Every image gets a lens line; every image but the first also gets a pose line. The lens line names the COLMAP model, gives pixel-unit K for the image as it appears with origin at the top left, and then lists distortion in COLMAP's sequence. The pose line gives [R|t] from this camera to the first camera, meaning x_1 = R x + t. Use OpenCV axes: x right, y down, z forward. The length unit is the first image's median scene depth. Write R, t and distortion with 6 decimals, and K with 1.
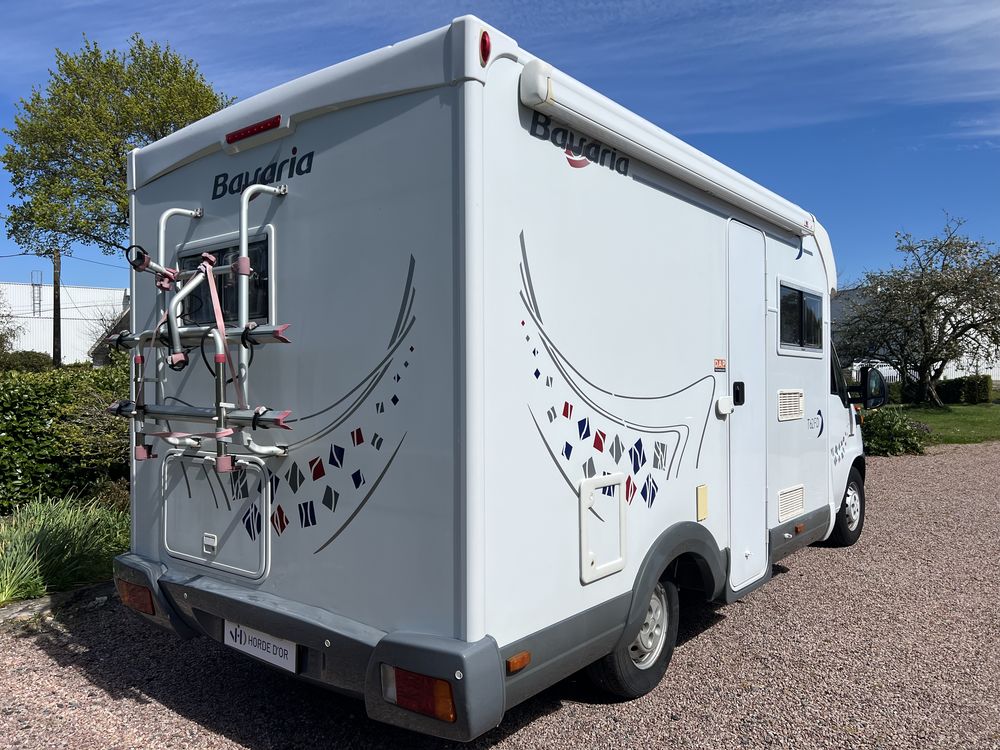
lens RADIAL K [[760.3, 0, 500.3], [0, 760.3, 375.9], [0, 0, 1]] dist [-0.002153, -0.014913]
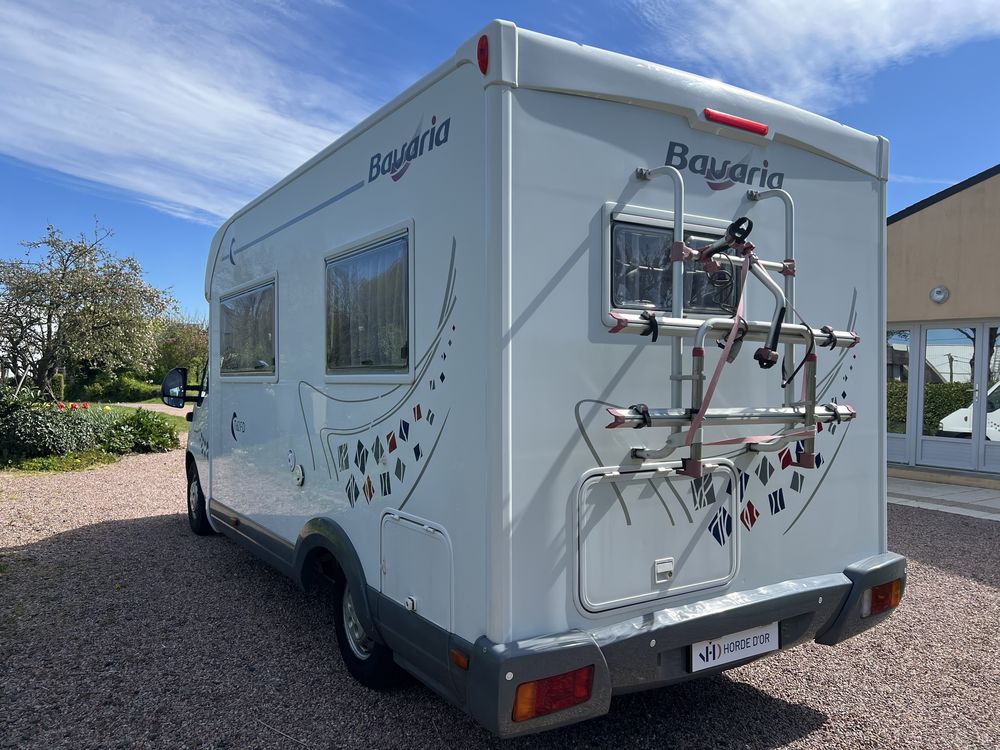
lens RADIAL K [[760.3, 0, 498.9], [0, 760.3, 378.7], [0, 0, 1]] dist [-0.002153, -0.014913]
pose [[0.324299, 0.007206, 0.945927, -1.343361], [-0.011796, 0.999924, -0.003574, 0.012486], [-0.945881, -0.009999, 0.324359, 0.968179]]
